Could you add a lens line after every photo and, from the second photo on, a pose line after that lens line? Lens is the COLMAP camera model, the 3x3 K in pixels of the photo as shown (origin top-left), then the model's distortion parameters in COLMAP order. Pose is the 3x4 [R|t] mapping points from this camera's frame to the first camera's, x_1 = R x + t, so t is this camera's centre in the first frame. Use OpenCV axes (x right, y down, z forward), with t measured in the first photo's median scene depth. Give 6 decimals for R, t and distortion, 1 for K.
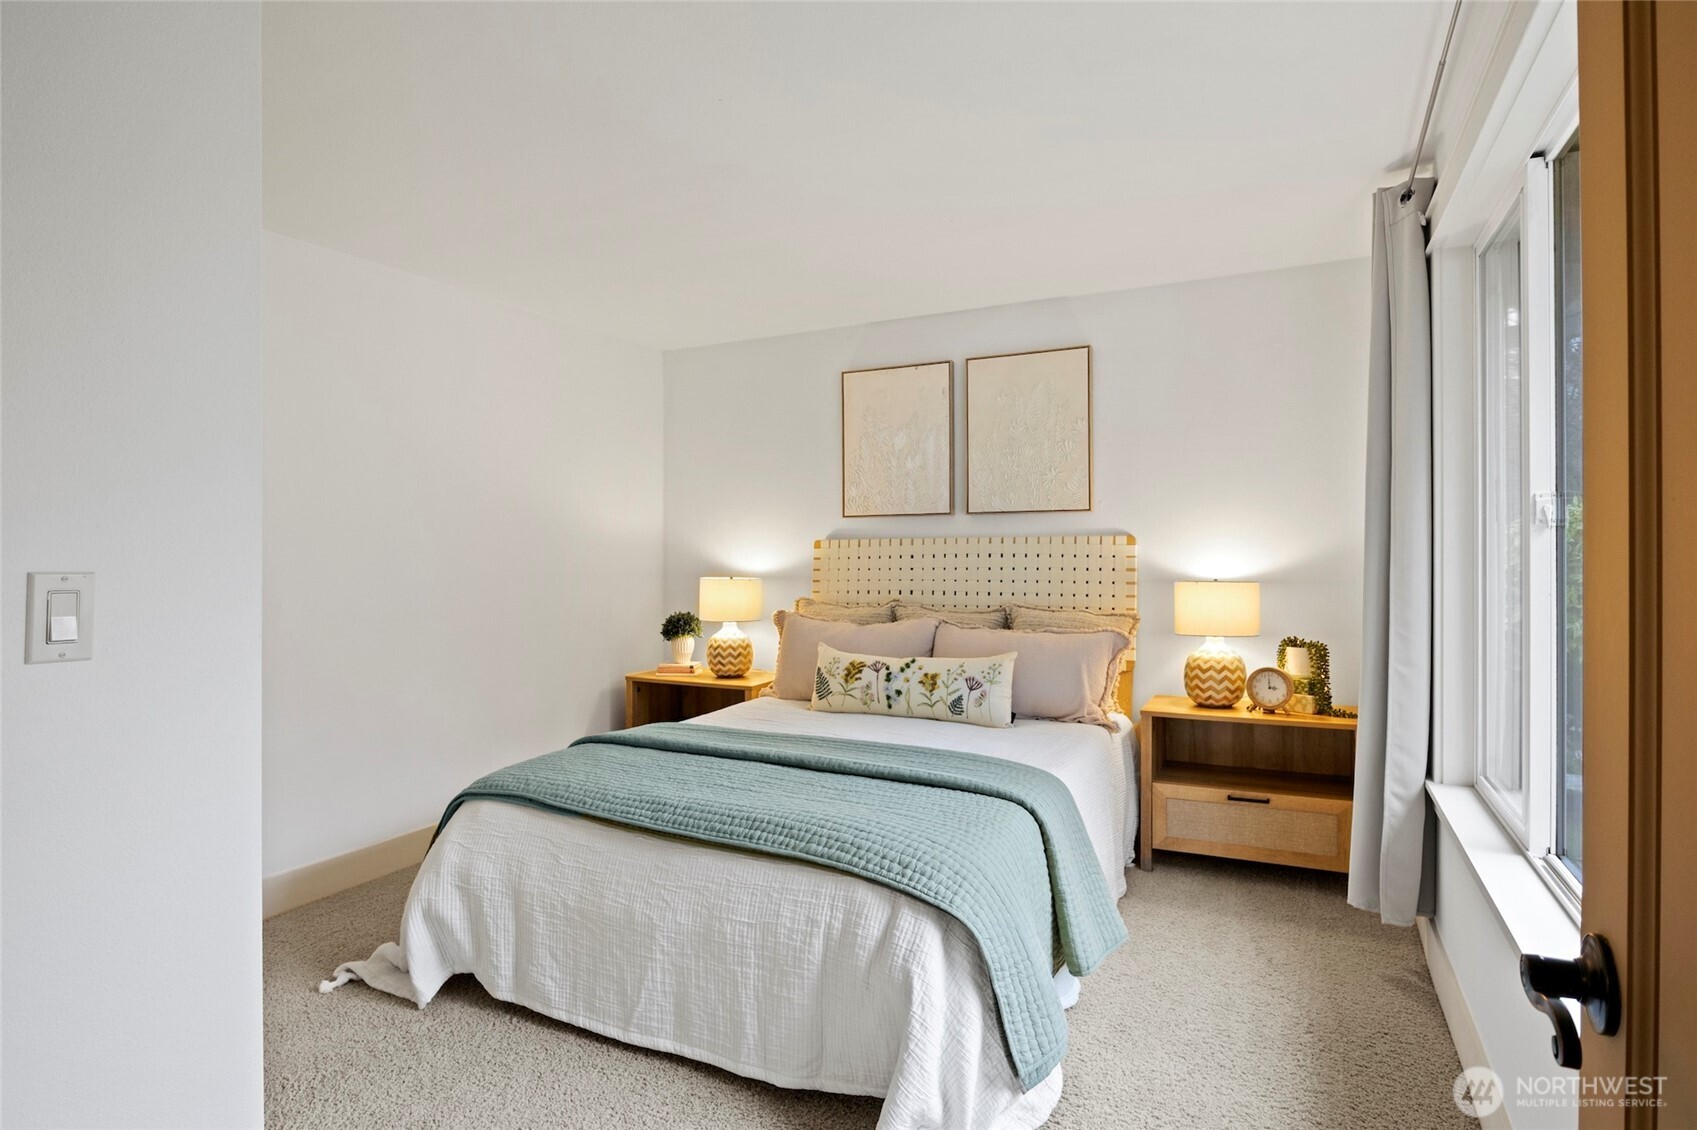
lens RADIAL K [[897.4, 0, 852.0], [0, 897.4, 559.9], [0, 0, 1]] dist [-0.019662, 0.008630]
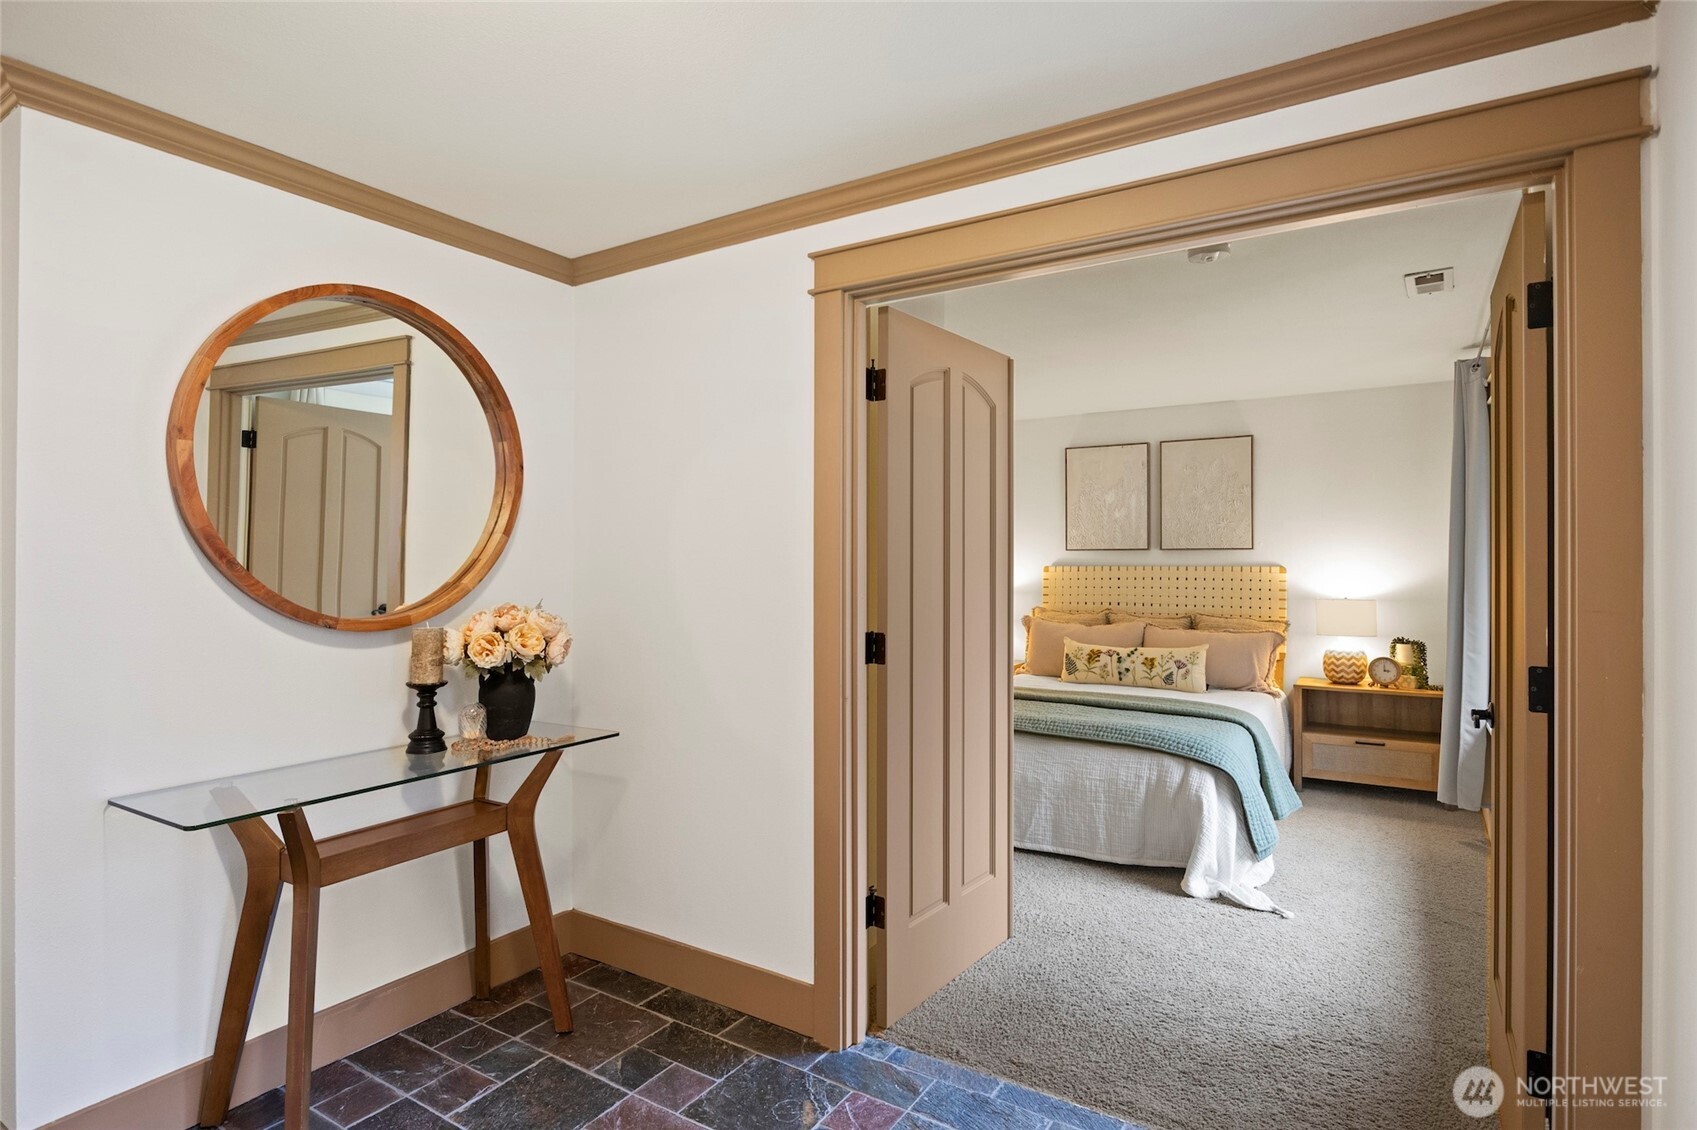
lens RADIAL K [[897.4, 0, 835.4], [0, 897.4, 557.1], [0, 0, 1]] dist [-0.019662, 0.008630]
pose [[0.994731, 0.006383, -0.102316, -0.295423], [-0.007487, 0.999918, -0.010415, -0.025000], [0.102241, 0.011126, 0.994697, -0.580985]]
